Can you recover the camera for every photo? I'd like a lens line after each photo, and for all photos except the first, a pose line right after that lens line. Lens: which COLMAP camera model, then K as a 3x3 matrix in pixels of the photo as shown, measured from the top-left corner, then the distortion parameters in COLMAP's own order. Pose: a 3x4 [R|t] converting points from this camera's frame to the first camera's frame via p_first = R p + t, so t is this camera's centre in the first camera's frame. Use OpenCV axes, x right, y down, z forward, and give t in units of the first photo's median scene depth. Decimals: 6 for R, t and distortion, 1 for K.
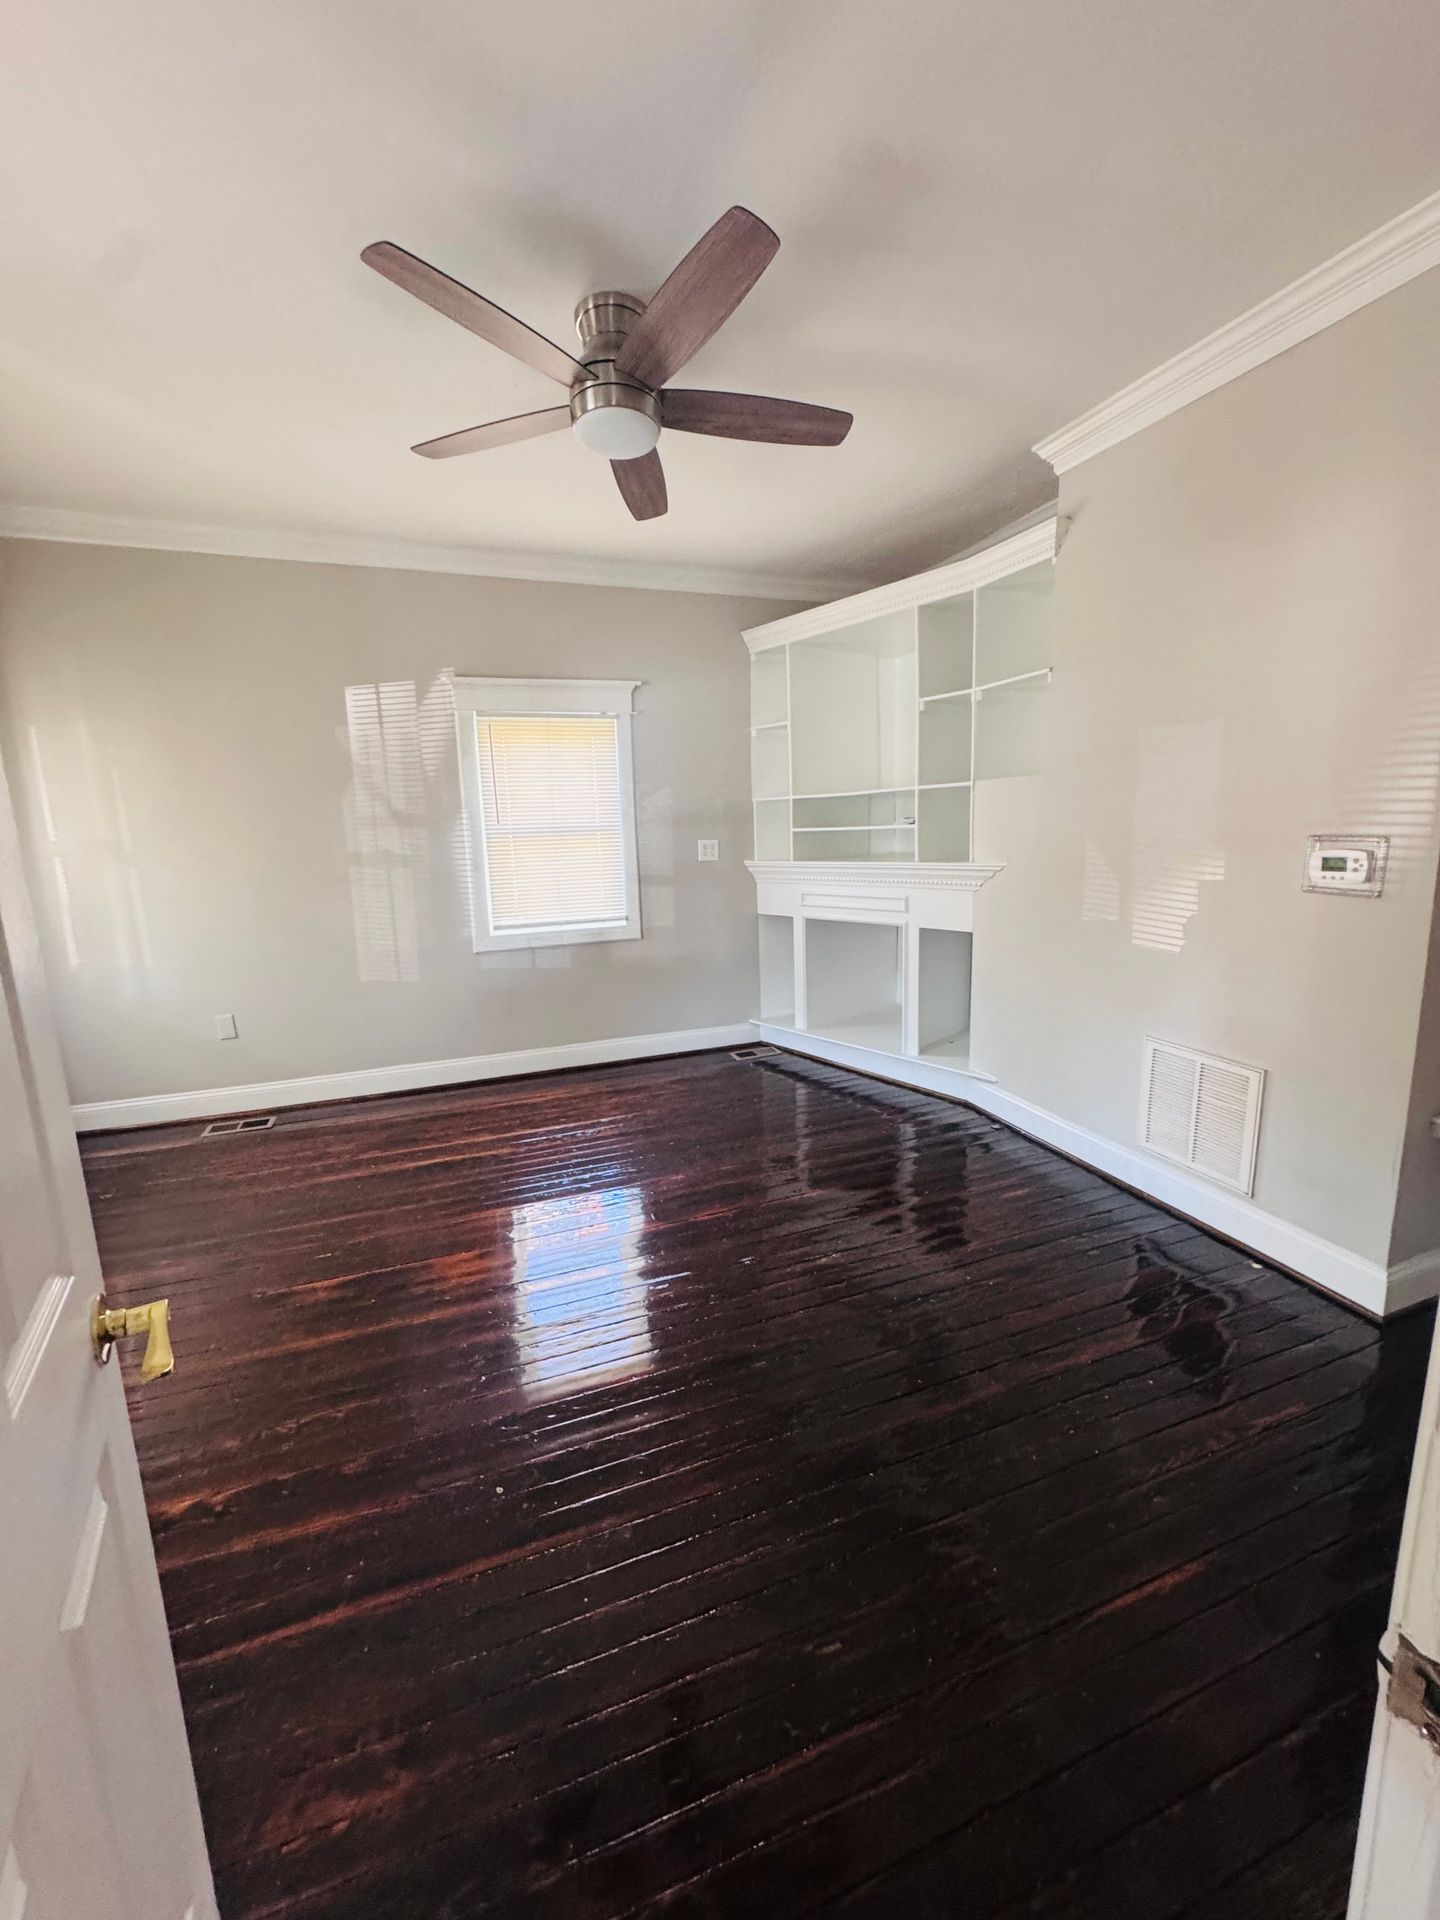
lens RADIAL K [[762.6, 0, 723.9], [0, 762.6, 954.4], [0, 0, 1]] dist [-0.002661, 0.000090]
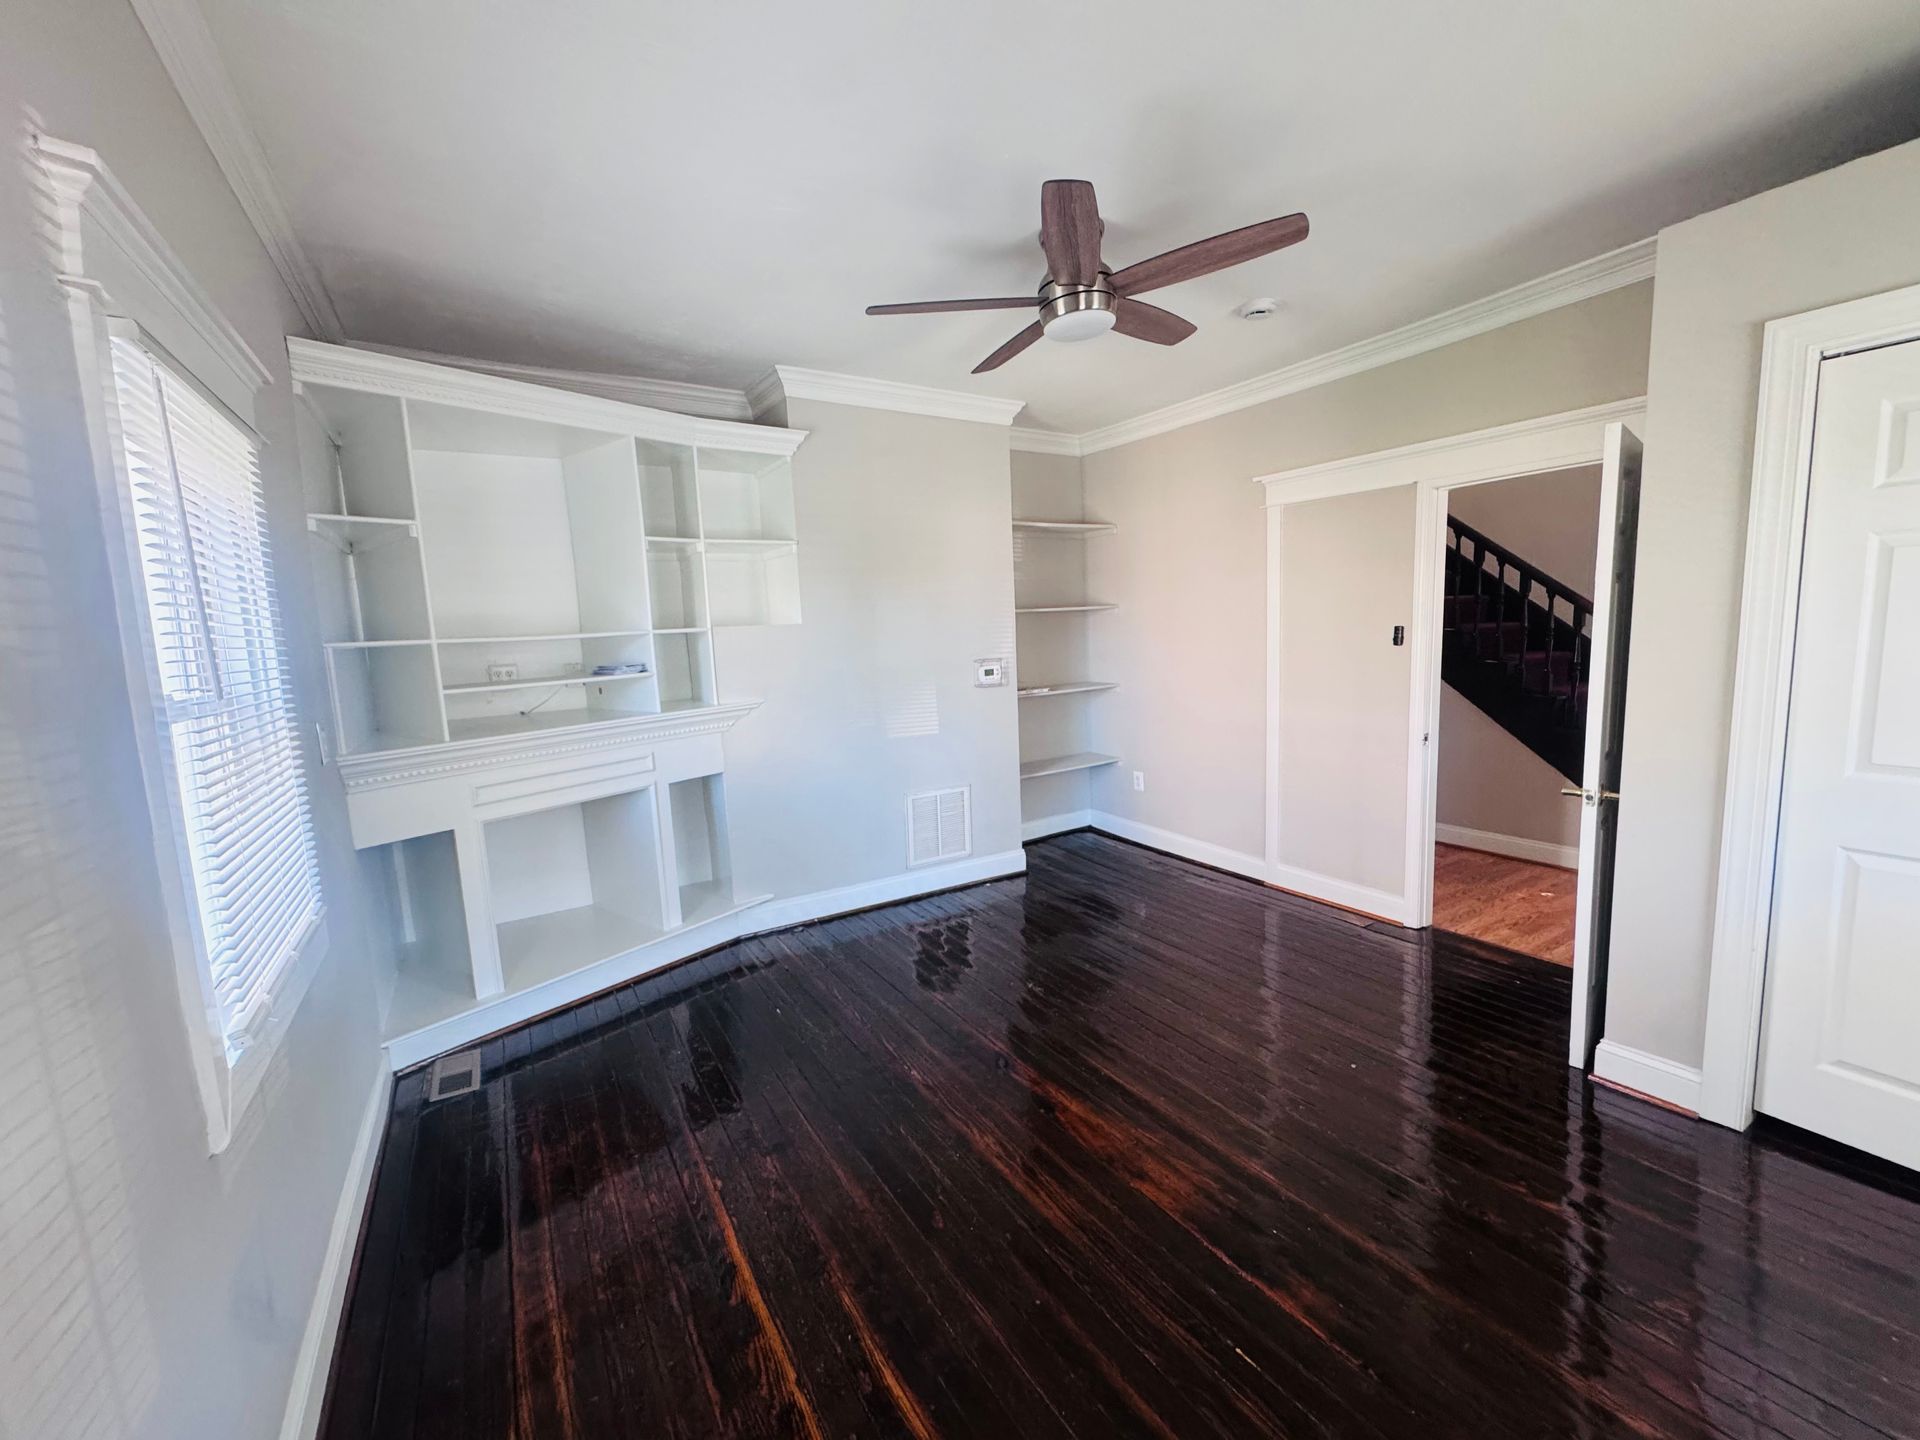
lens RADIAL K [[762.6, 0, 952.1], [0, 762.6, 718.2], [0, 0, 1]] dist [-0.002661, 0.000090]
pose [[-0.182947, -0.076547, 0.980138, -0.788983], [0.213897, 0.969983, 0.115679, -0.163913], [-0.959572, 0.230812, -0.161082, 0.918307]]
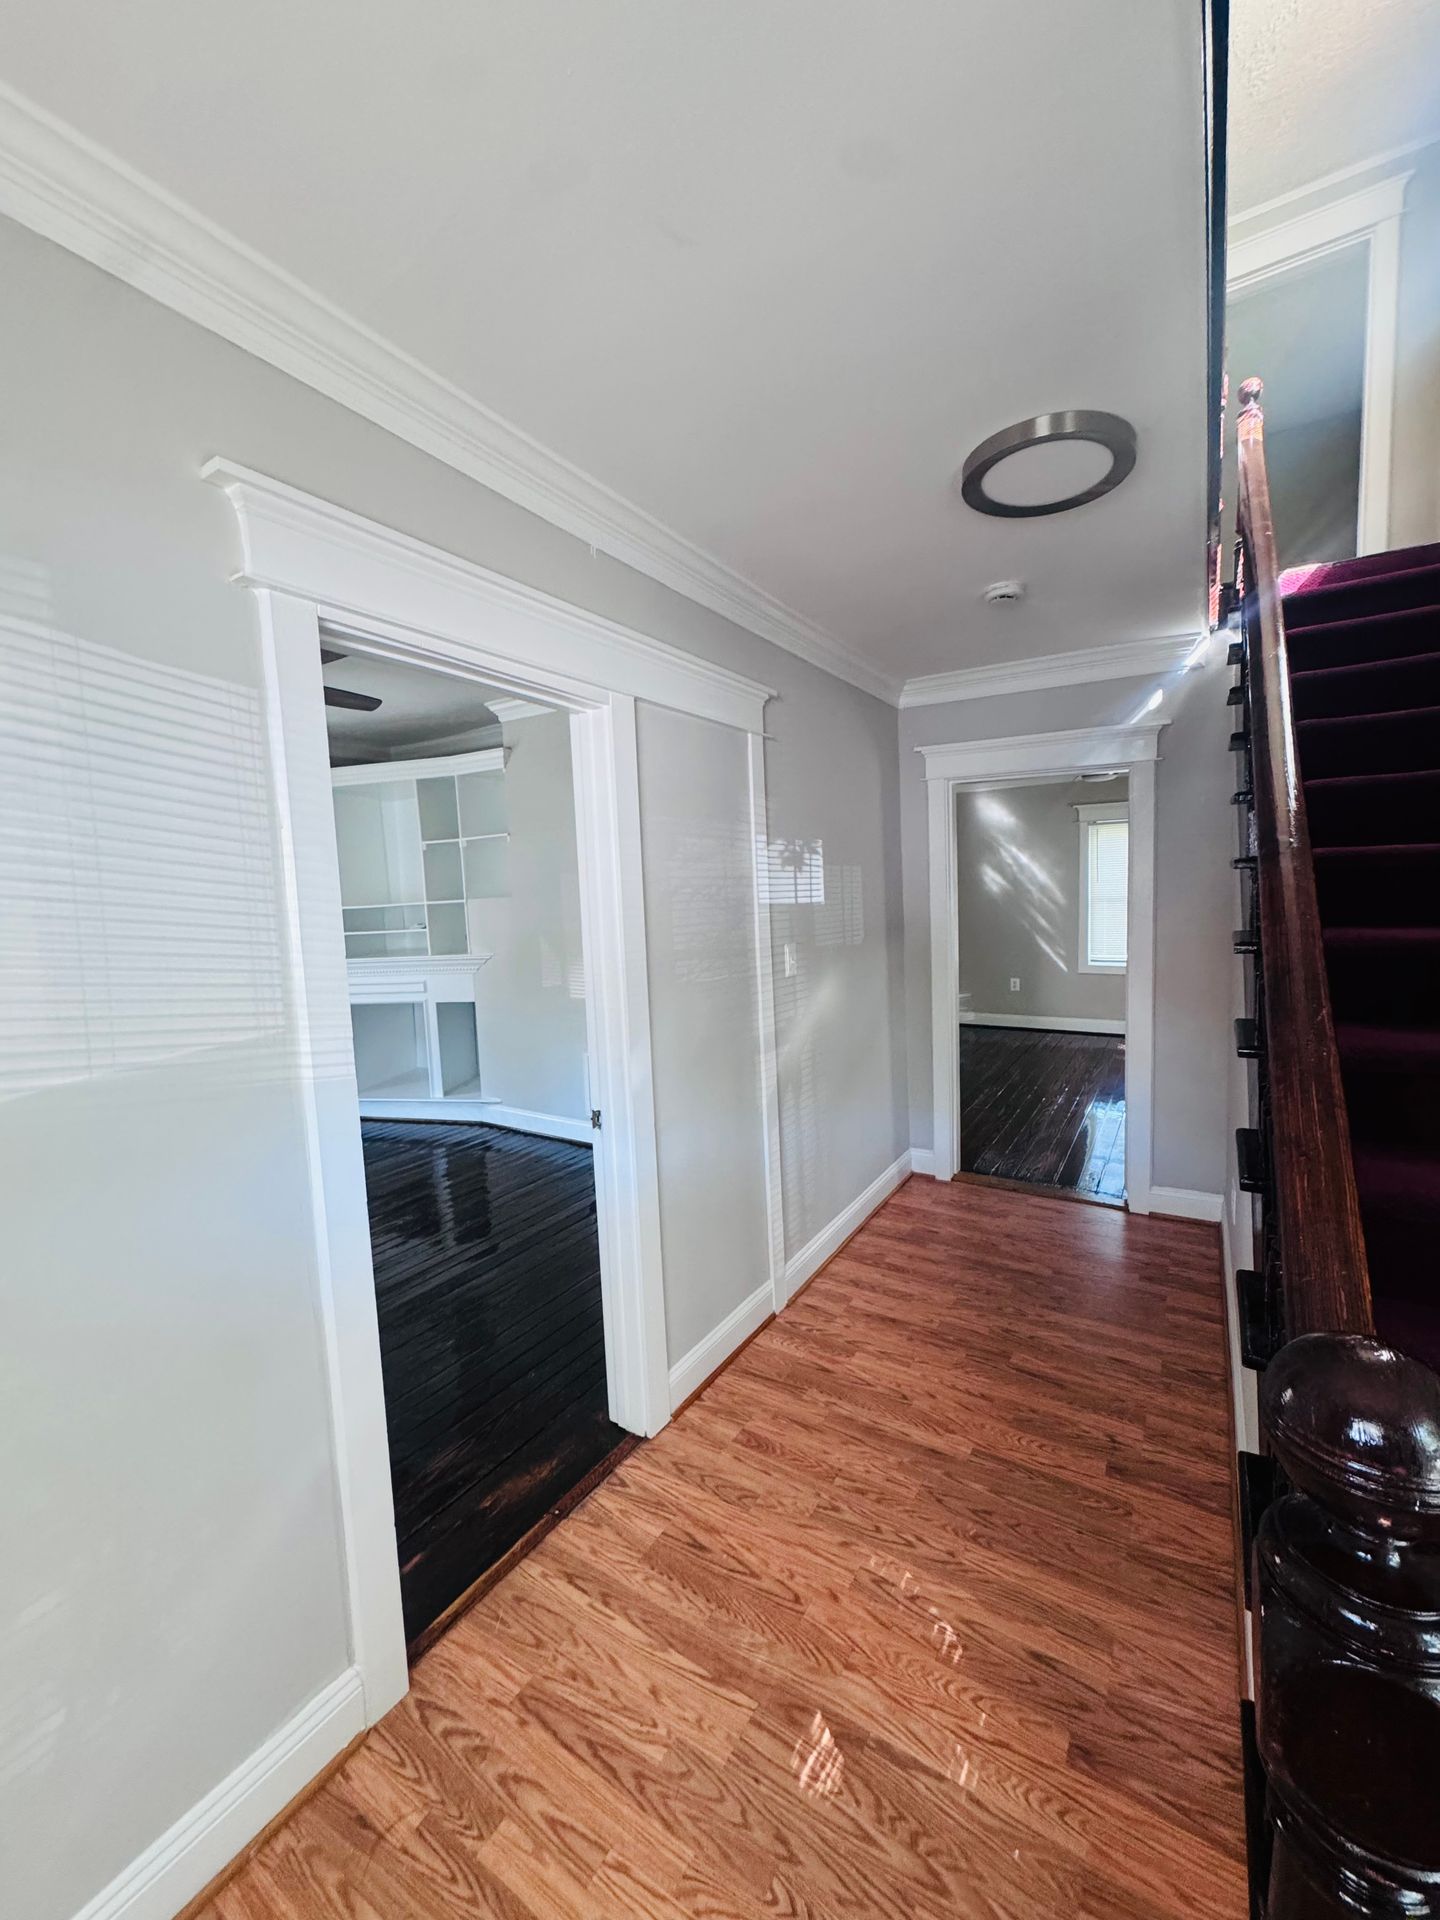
lens RADIAL K [[762.6, 0, 712.5], [0, 762.6, 953.3], [0, 0, 1]] dist [-0.002661, 0.000090]
pose [[0.802106, -0.051521, 0.594955, -0.180906], [0.118936, 0.990095, -0.074609, 0.044510], [-0.585218, 0.130606, 0.800289, -0.466917]]
